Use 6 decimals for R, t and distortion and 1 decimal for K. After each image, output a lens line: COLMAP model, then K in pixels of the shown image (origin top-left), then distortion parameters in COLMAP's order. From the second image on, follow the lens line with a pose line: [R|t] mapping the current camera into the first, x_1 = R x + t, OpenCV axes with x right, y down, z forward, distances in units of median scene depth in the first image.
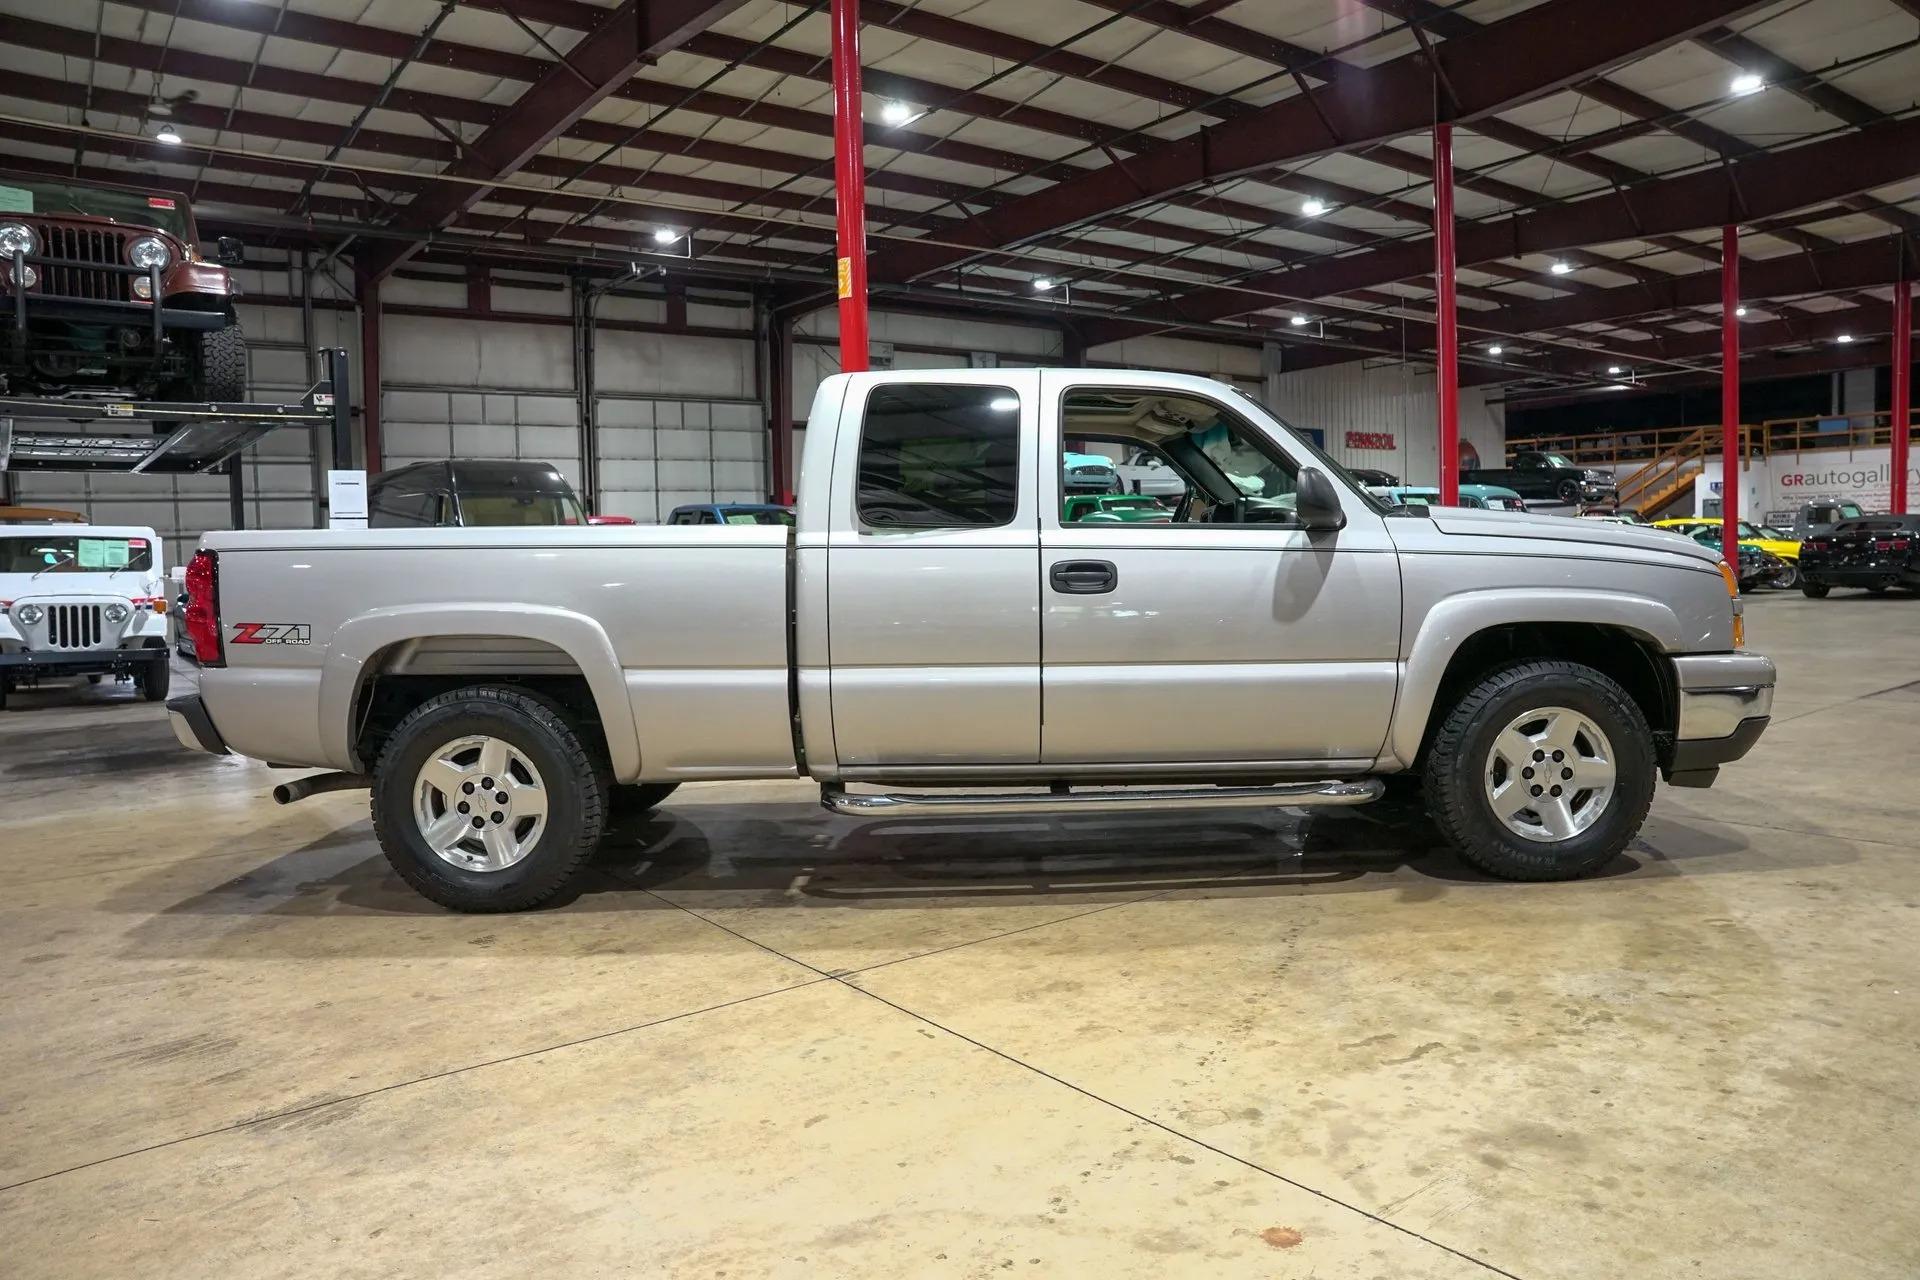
lens RADIAL K [[1313.2, 0, 964.5], [0, 1313.2, 642.0], [0, 0, 1]] dist [-0.143612, 0.112605]
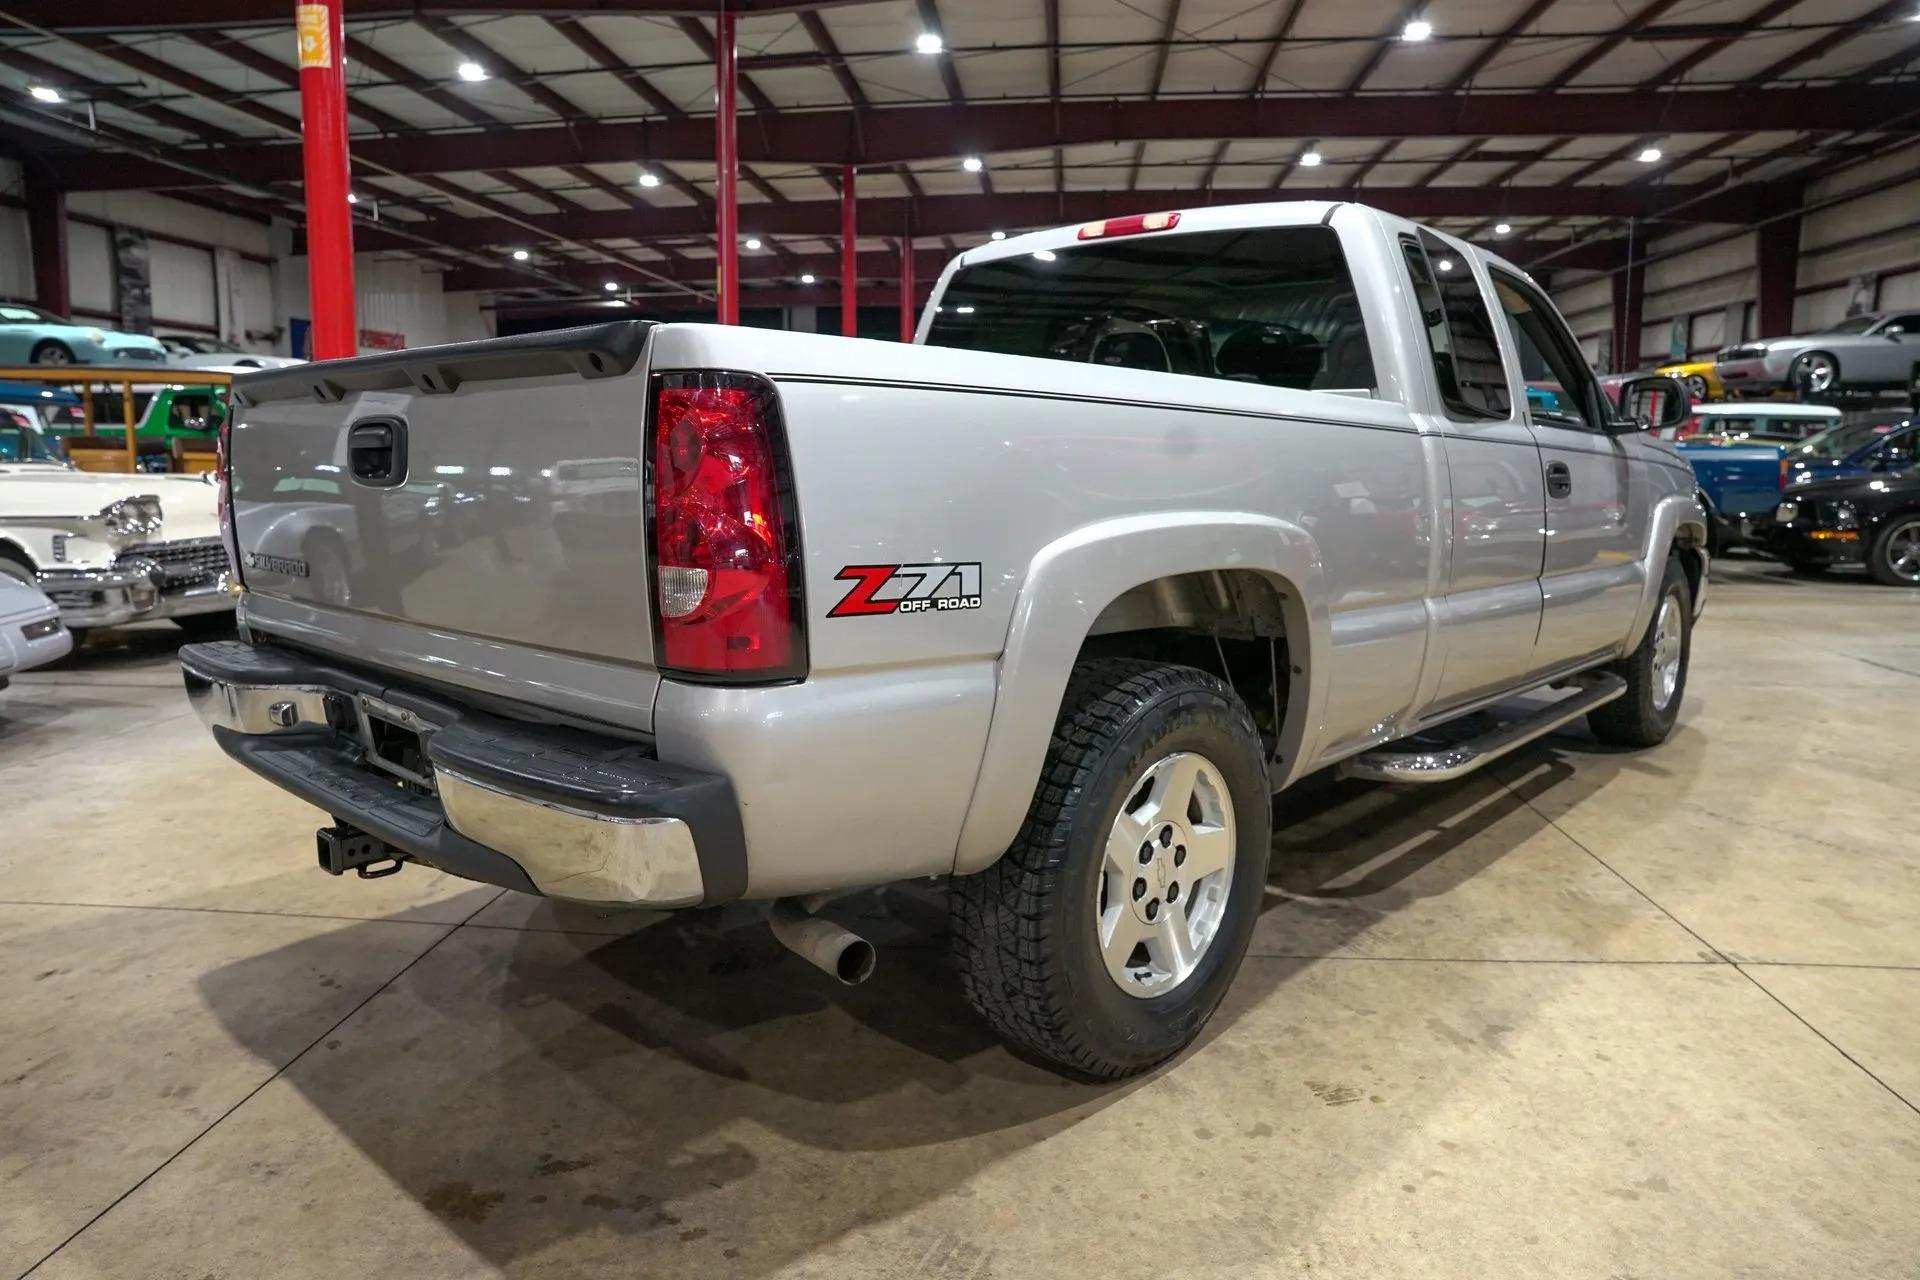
lens RADIAL K [[1313.2, 0, 964.5], [0, 1313.2, 642.0], [0, 0, 1]] dist [-0.143612, 0.112605]
pose [[0.675915, -0.082093, 0.732393, -0.327662], [0.032268, 0.996120, 0.081874, -0.009024], [-0.736273, -0.031707, 0.675941, 0.268896]]
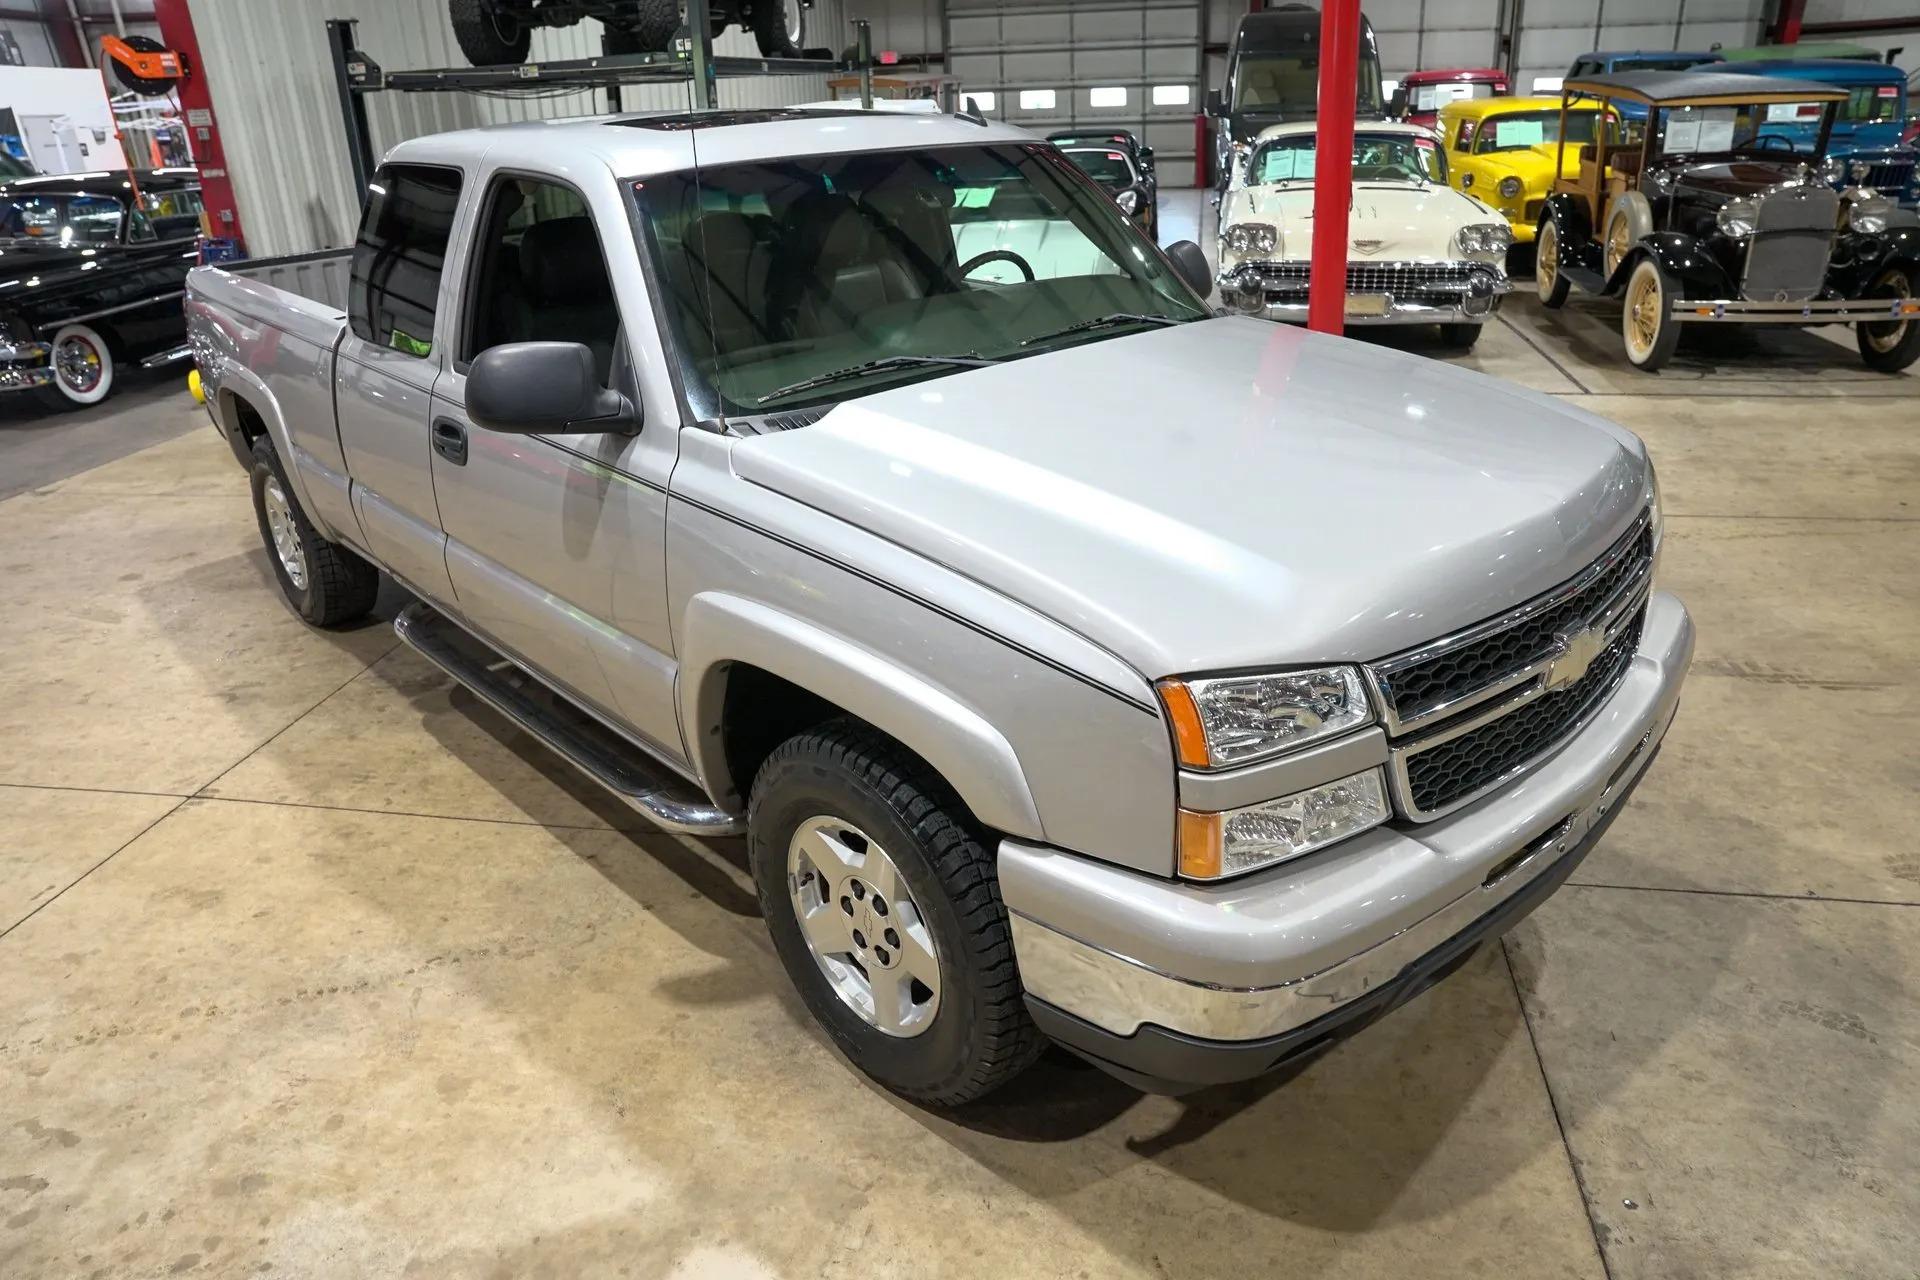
lens RADIAL K [[1313.2, 0, 964.5], [0, 1313.2, 642.0], [0, 0, 1]] dist [-0.143612, 0.112605]
pose [[0.673187, 0.295621, -0.677810, 0.331125], [-0.031997, 0.927401, 0.372699, -0.090592], [0.738779, -0.229208, 0.633774, 0.273467]]
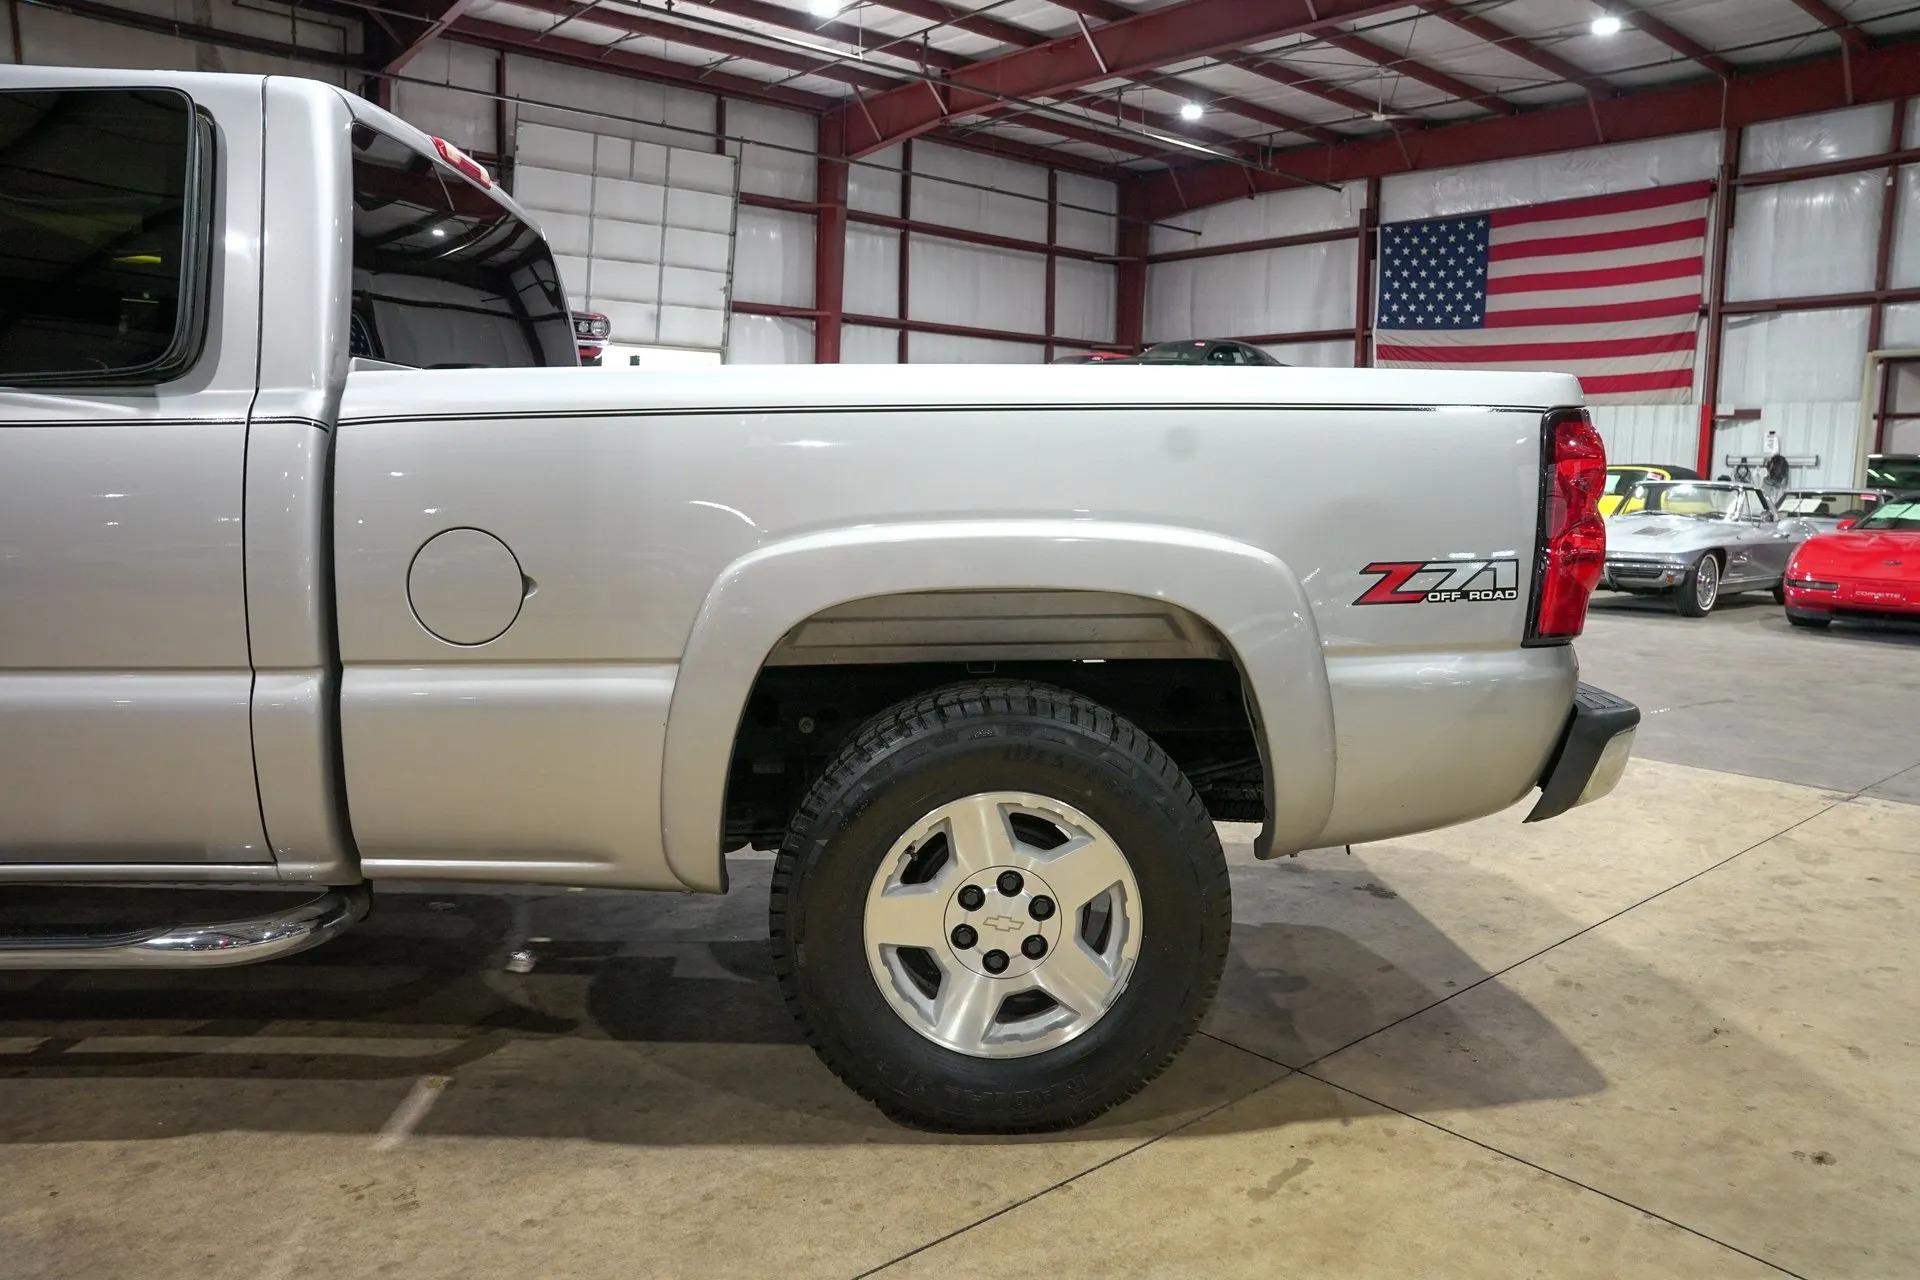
lens RADIAL K [[1313.2, 0, 964.5], [0, 1313.2, 642.0], [0, 0, 1]] dist [-0.143612, 0.112605]
pose [[-0.999184, 0.012054, -0.038540, -0.134150], [0.004131, 0.979913, 0.199381, -0.043180], [0.040169, 0.199060, -0.979164, 0.743759]]
